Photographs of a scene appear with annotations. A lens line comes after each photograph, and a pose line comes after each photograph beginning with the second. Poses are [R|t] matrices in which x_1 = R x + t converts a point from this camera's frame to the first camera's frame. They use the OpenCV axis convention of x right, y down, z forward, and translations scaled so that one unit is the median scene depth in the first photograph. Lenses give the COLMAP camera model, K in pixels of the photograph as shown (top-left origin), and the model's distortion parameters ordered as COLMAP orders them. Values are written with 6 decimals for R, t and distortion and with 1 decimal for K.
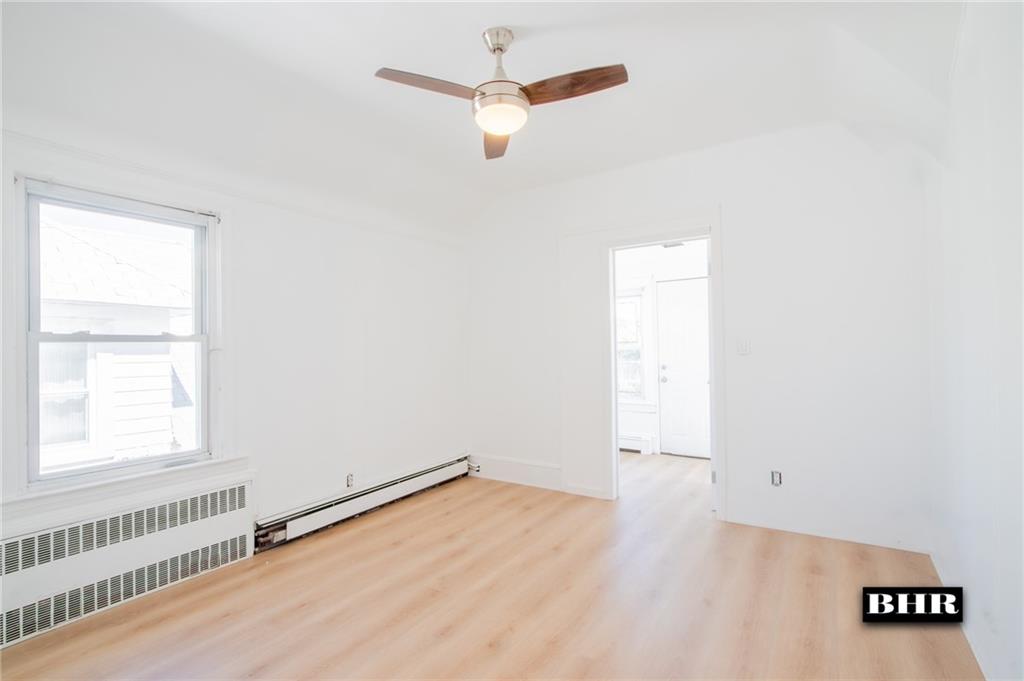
lens RADIAL K [[473.7, 0, 514.4], [0, 473.7, 342.5], [0, 0, 1]] dist [-0.016968, 0.000589]
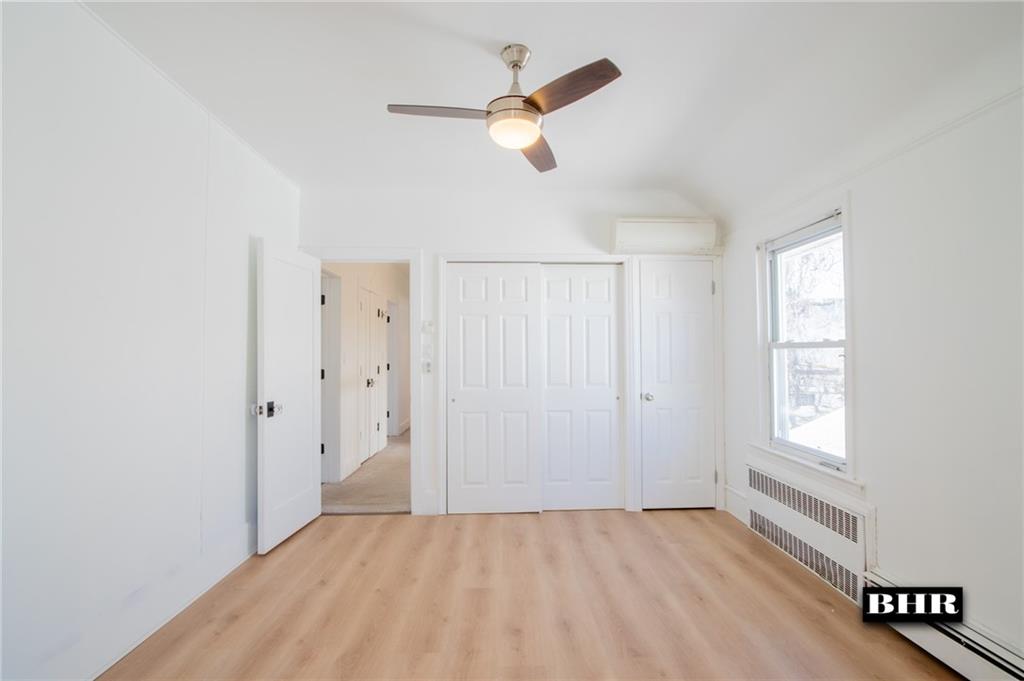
lens RADIAL K [[473.7, 0, 514.4], [0, 473.7, 342.5], [0, 0, 1]] dist [-0.016968, 0.000589]
pose [[-0.820900, -0.002336, -0.571067, 0.477330], [0.018953, 0.999329, -0.031332, 0.007407], [0.570757, -0.036543, -0.820305, 1.571861]]
